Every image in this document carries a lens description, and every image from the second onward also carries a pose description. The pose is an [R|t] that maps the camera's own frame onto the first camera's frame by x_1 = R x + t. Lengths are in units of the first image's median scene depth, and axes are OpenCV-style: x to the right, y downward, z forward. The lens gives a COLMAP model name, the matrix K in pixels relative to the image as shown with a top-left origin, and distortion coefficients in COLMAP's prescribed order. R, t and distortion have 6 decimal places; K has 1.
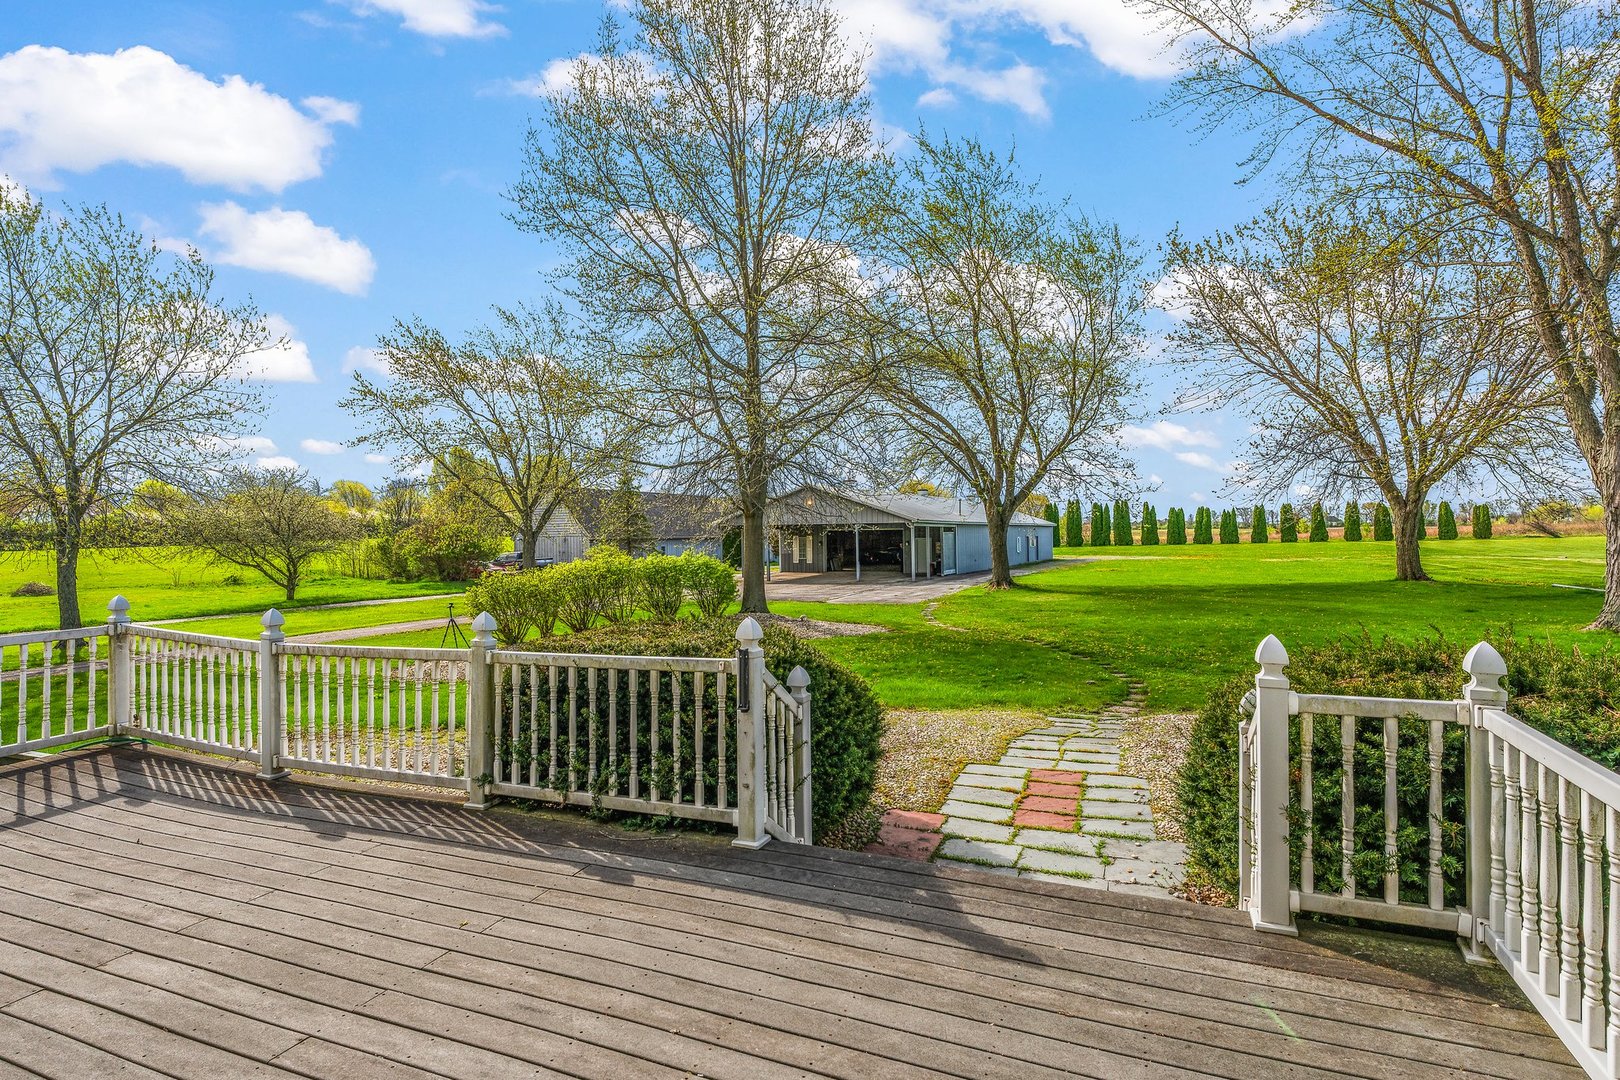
lens RADIAL K [[818.6, 0, 810.0], [0, 818.6, 540.0], [0, 0, 1]] dist [-0.000087, 0.000007]
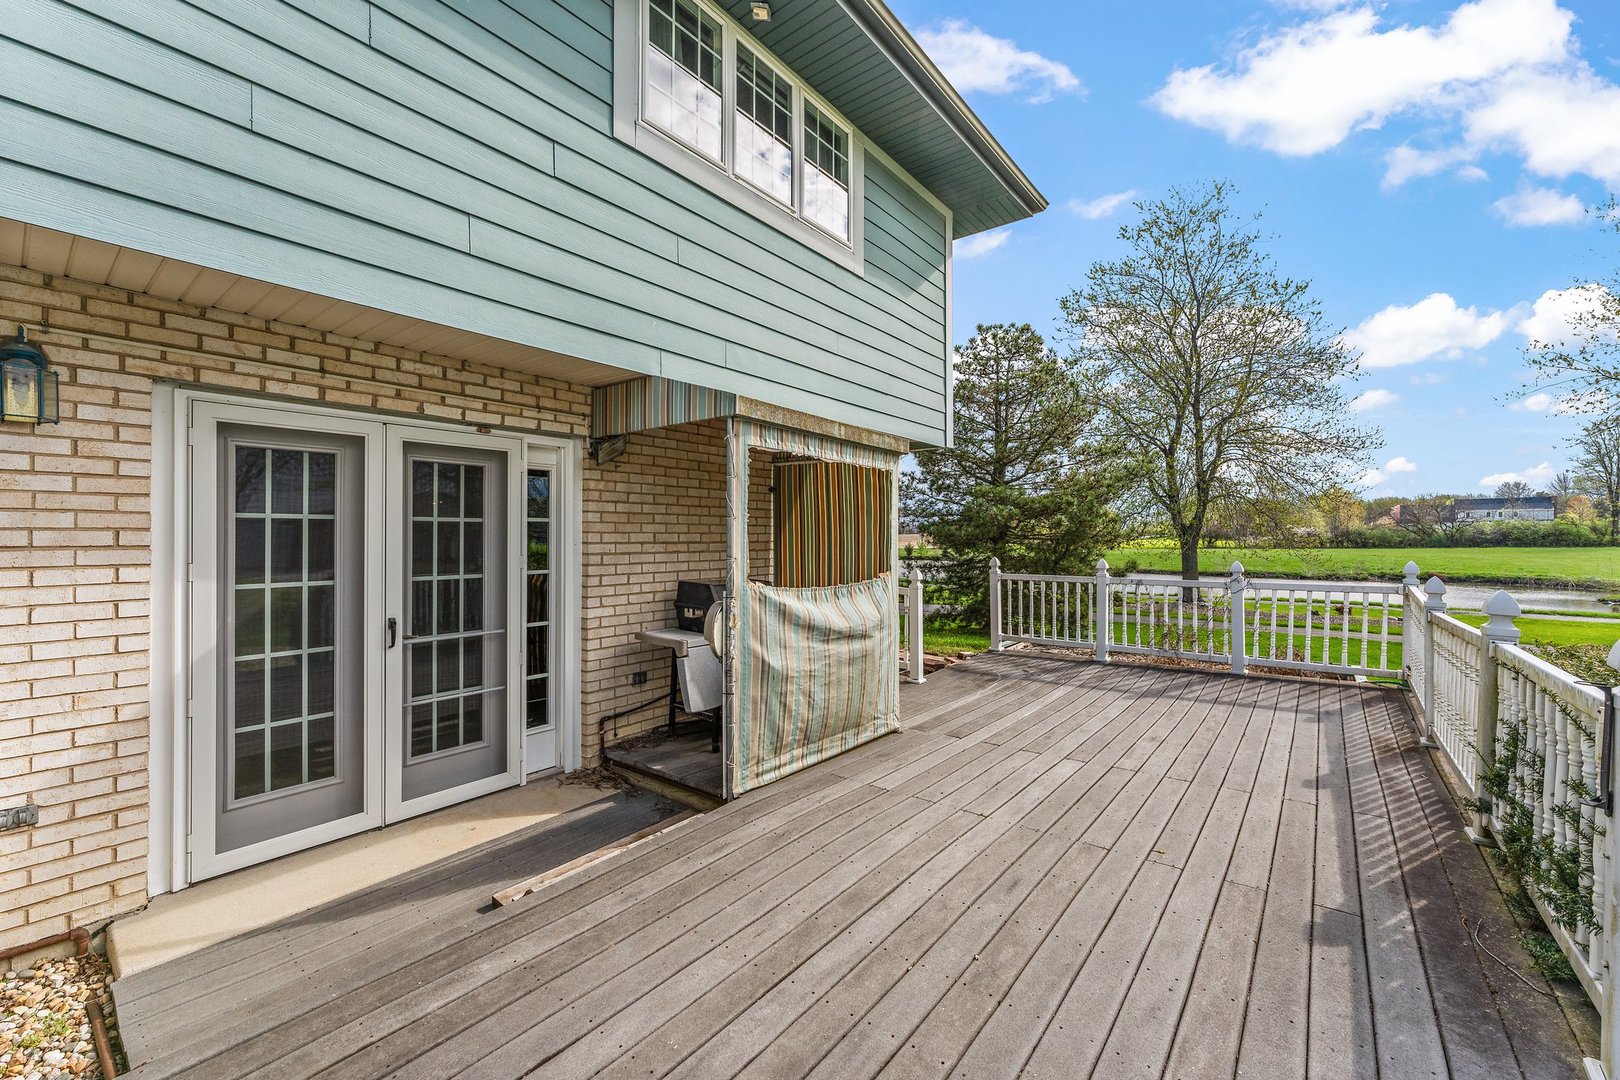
lens RADIAL K [[646.4, 0, 804.7], [0, 646.4, 531.8], [0, 0, 1]] dist [0.000689, 0.000005]
pose [[-0.272204, 0.002419, -0.962237, 0.477604], [-0.004260, 0.999984, 0.003719, 0.038405], [0.962230, 0.005111, -0.272189, 0.697938]]
